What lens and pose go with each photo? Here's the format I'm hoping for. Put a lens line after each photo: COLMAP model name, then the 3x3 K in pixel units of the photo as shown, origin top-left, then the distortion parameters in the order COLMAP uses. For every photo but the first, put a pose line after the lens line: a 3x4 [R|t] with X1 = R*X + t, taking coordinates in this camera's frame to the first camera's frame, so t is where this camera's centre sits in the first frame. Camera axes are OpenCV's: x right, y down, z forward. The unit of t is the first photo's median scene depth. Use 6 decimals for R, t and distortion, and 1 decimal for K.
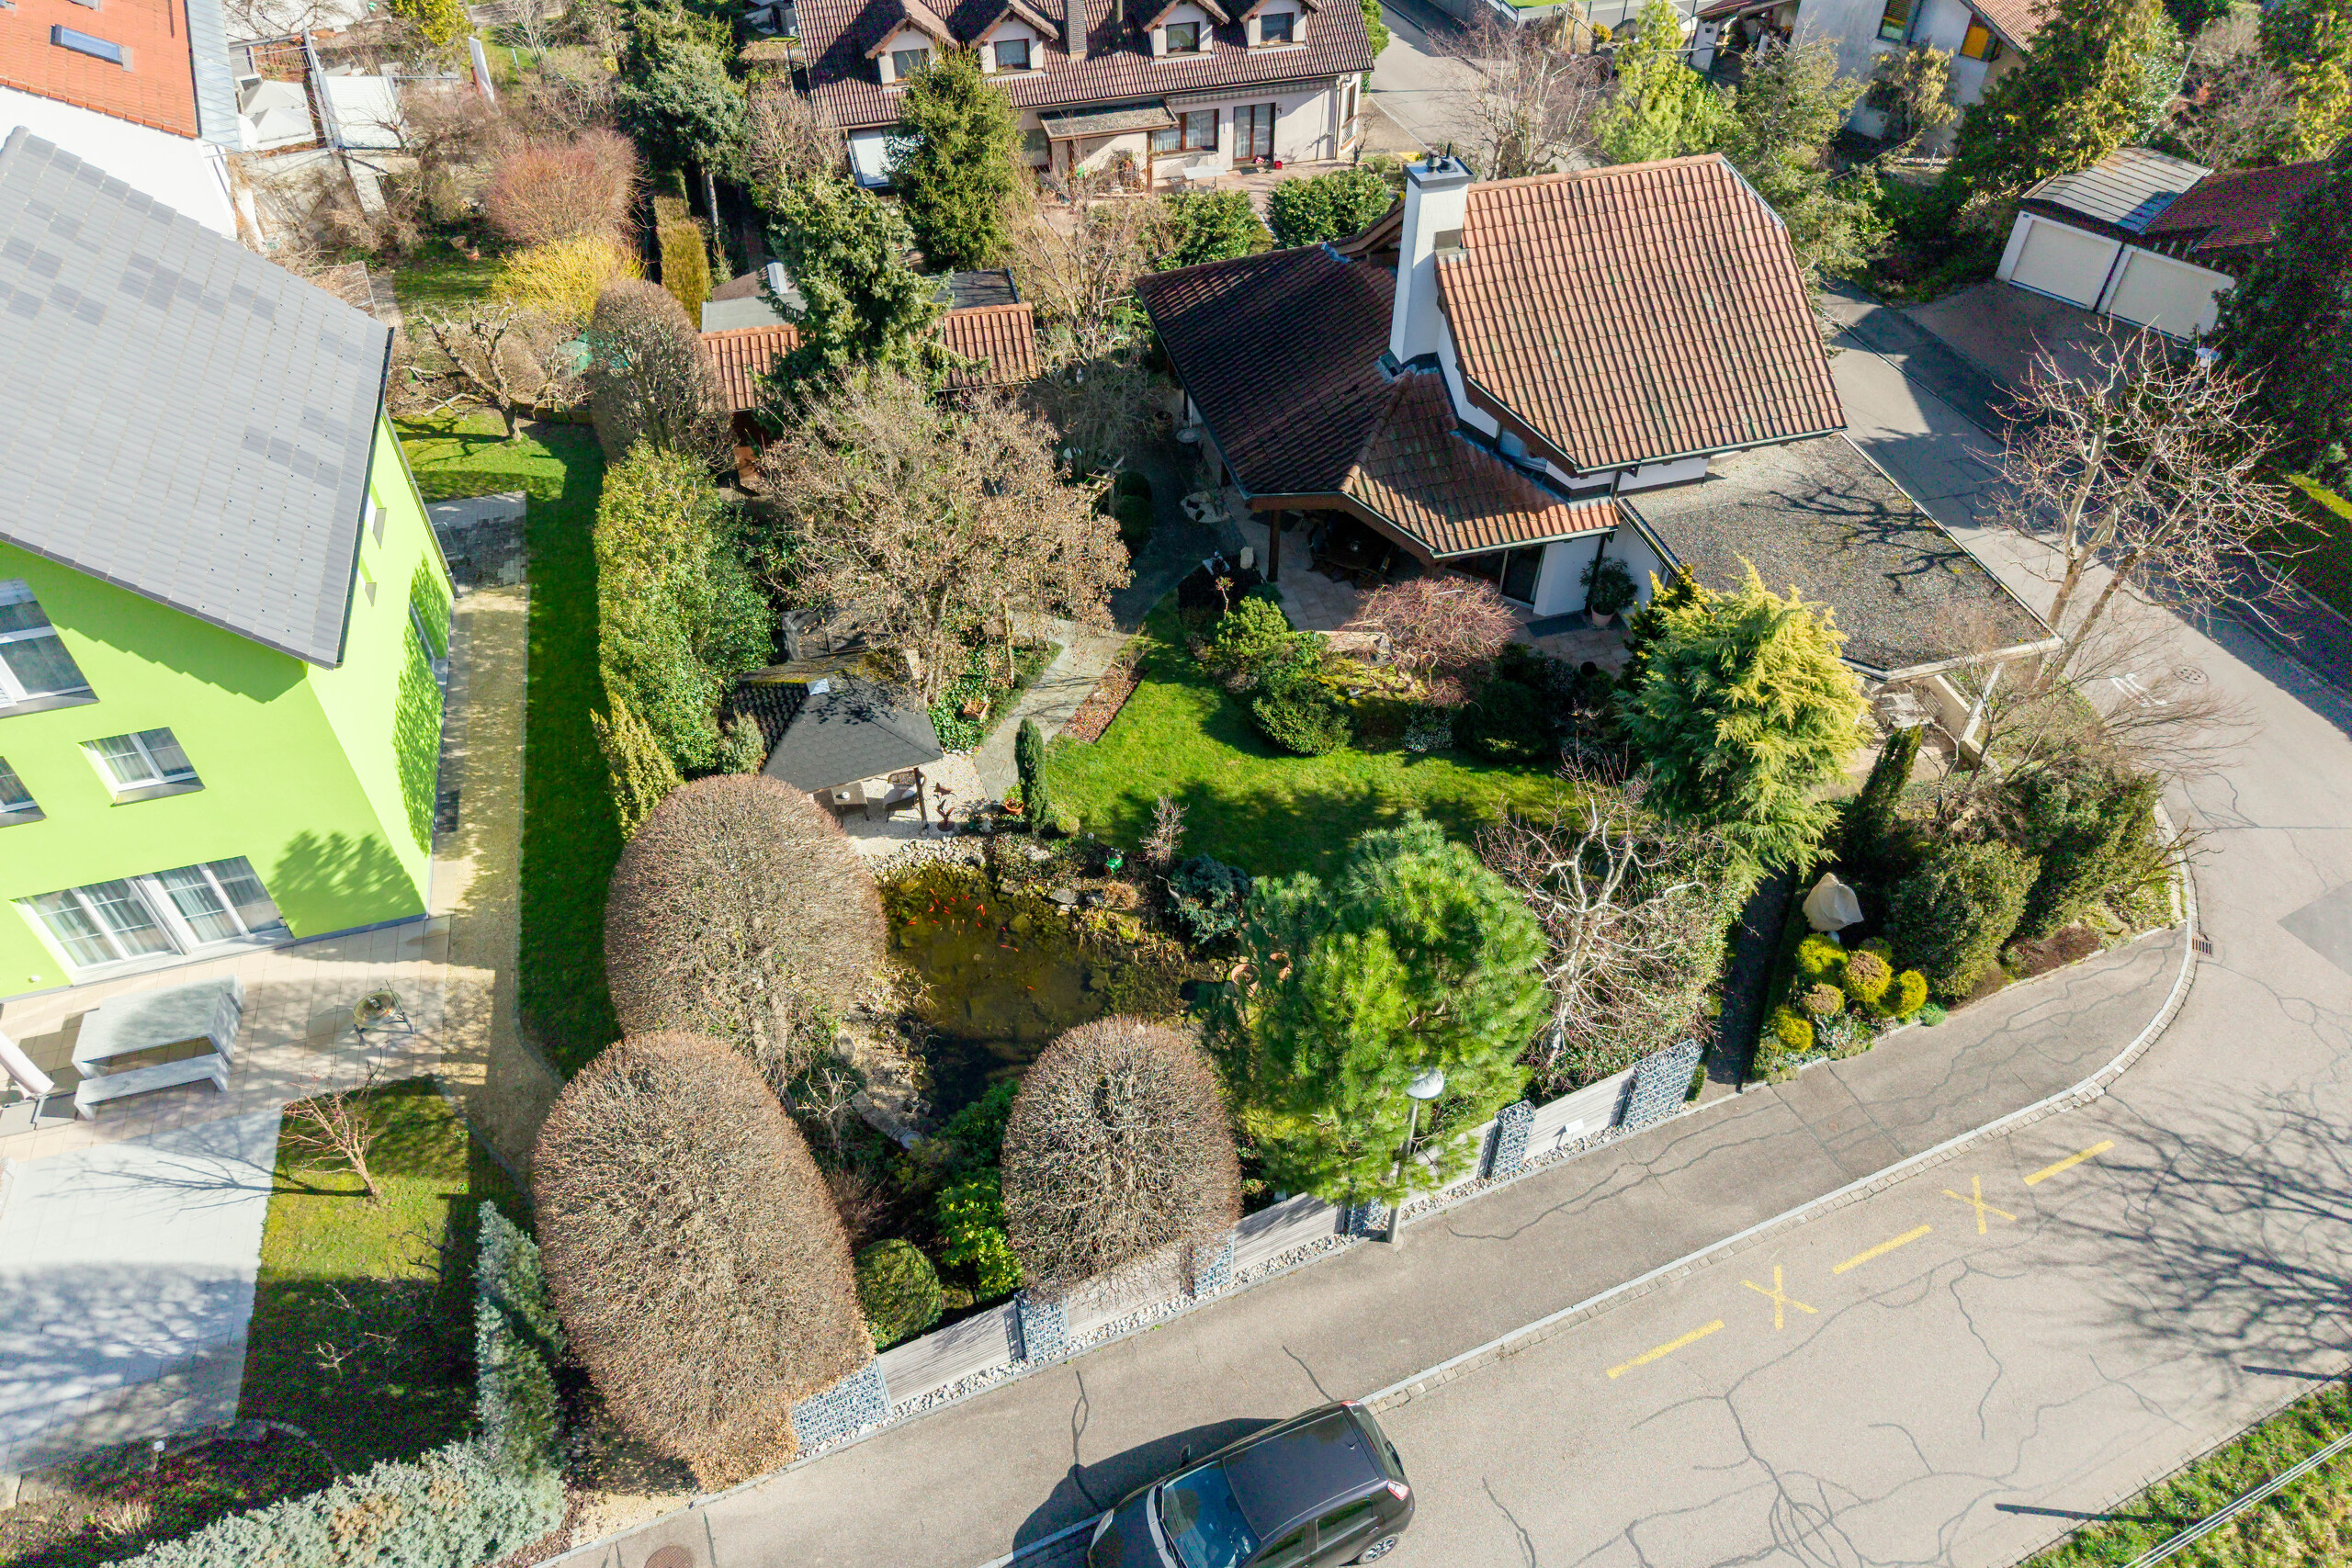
lens RADIAL K [[1565.5, 0, 1190.6], [0, 1565.5, 725.7], [0, 0, 1]] dist [0.013120, -0.014840]
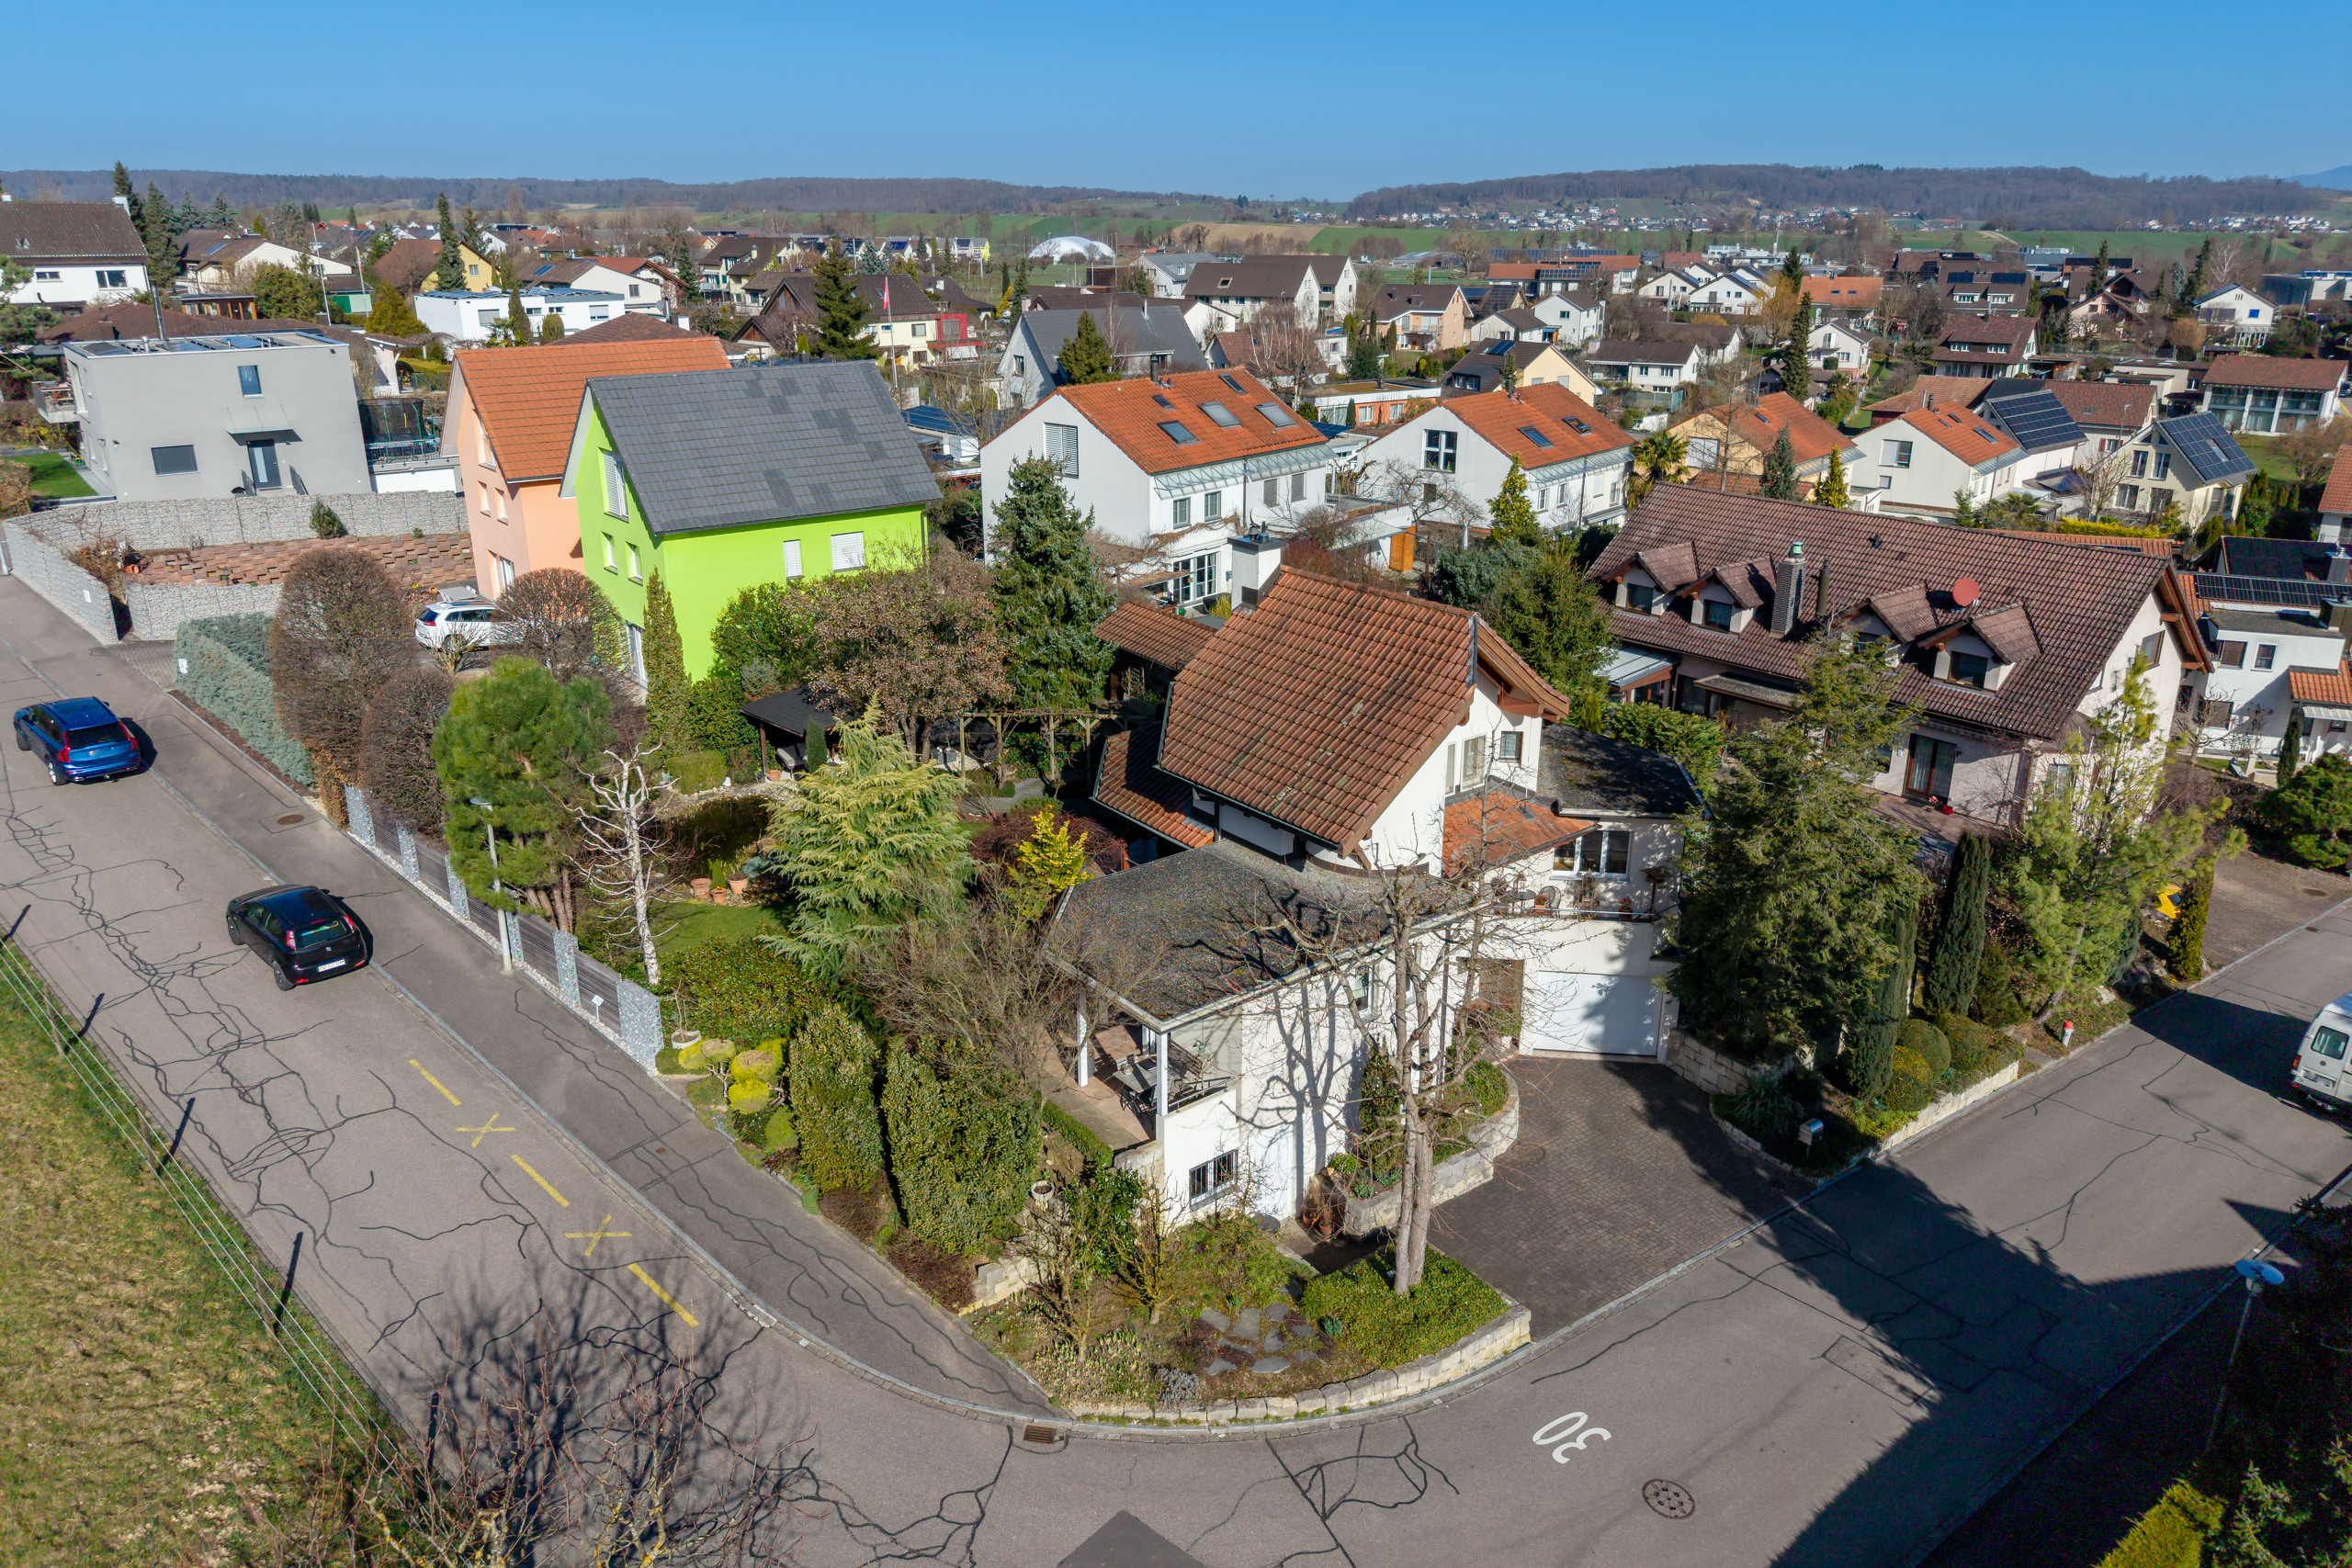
lens RADIAL K [[1565.5, 0, 1180.1], [0, 1565.5, 734.0], [0, 0, 1]] dist [0.013120, -0.014840]
pose [[0.395067, 0.287732, -0.872429, 1.445525], [-0.628937, 0.776931, -0.028569, -0.186990], [0.669597, 0.559989, 0.487906, 0.505648]]
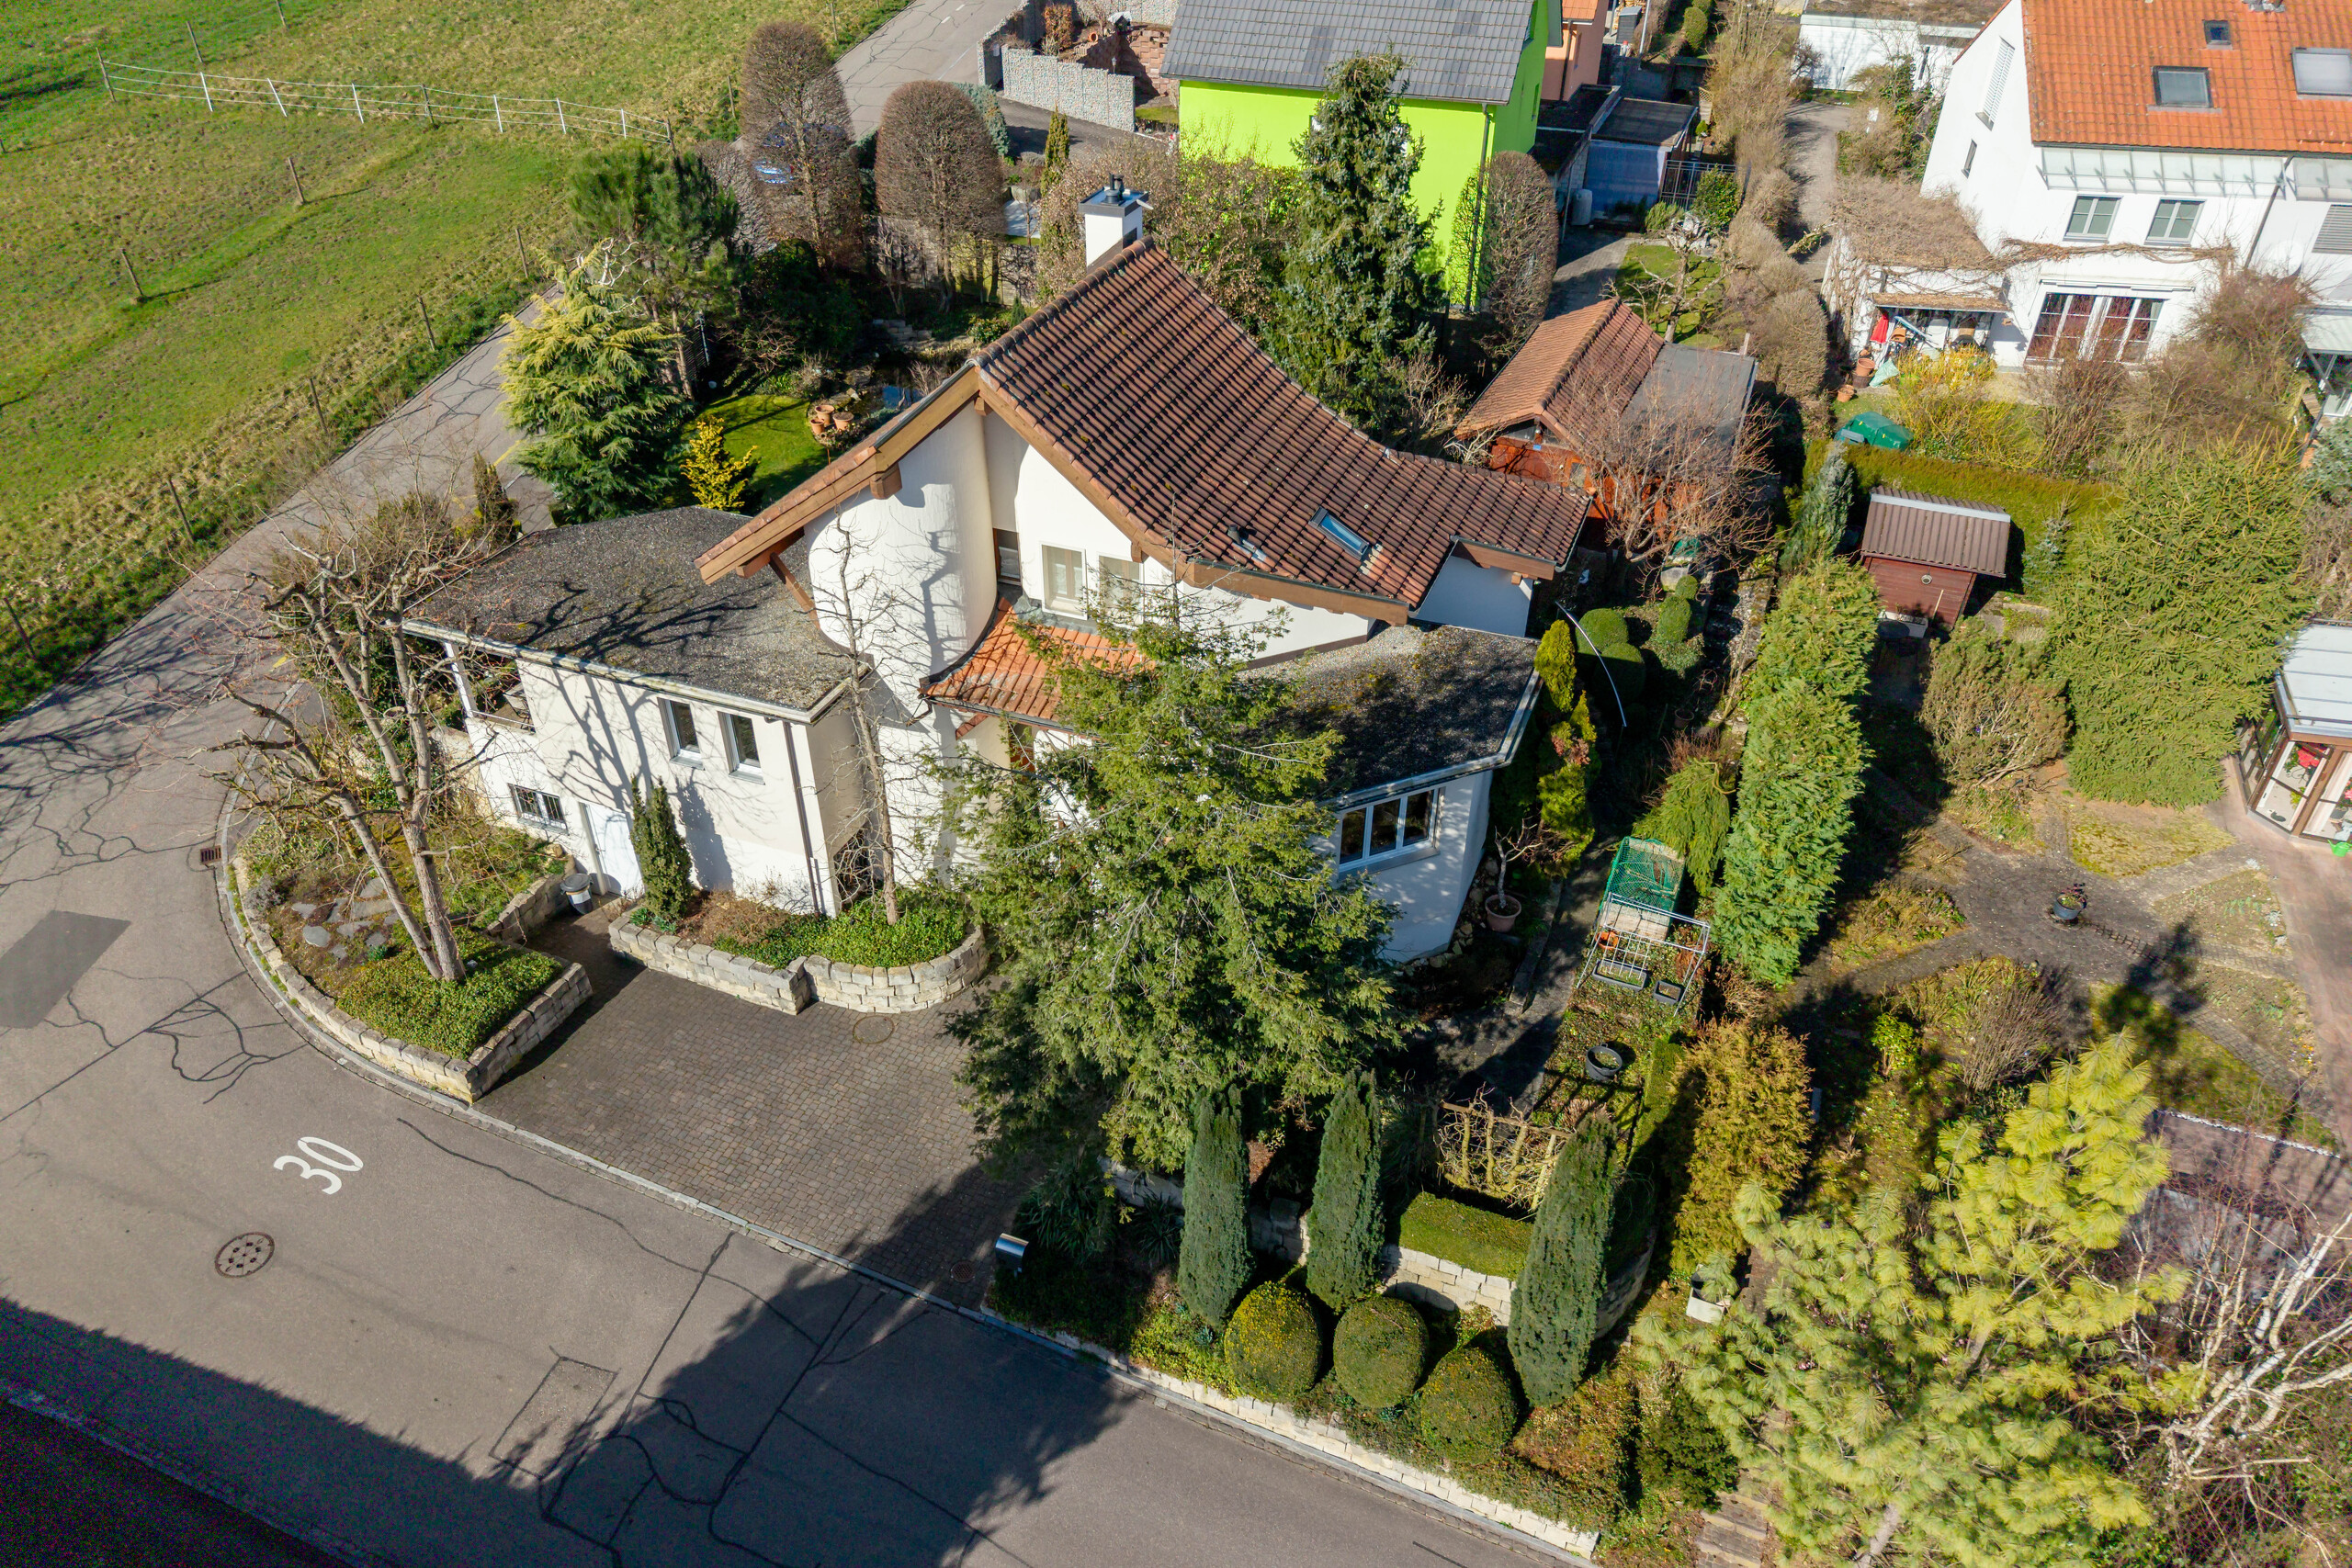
lens RADIAL K [[1565.5, 0, 1174.6], [0, 1565.5, 800.6], [0, 0, 1]] dist [0.013120, -0.014840]
pose [[-0.599088, 0.465846, -0.651215, 1.029803], [-0.543867, 0.360144, 0.757961, -1.086659], [0.587624, 0.808260, 0.037601, 1.460021]]
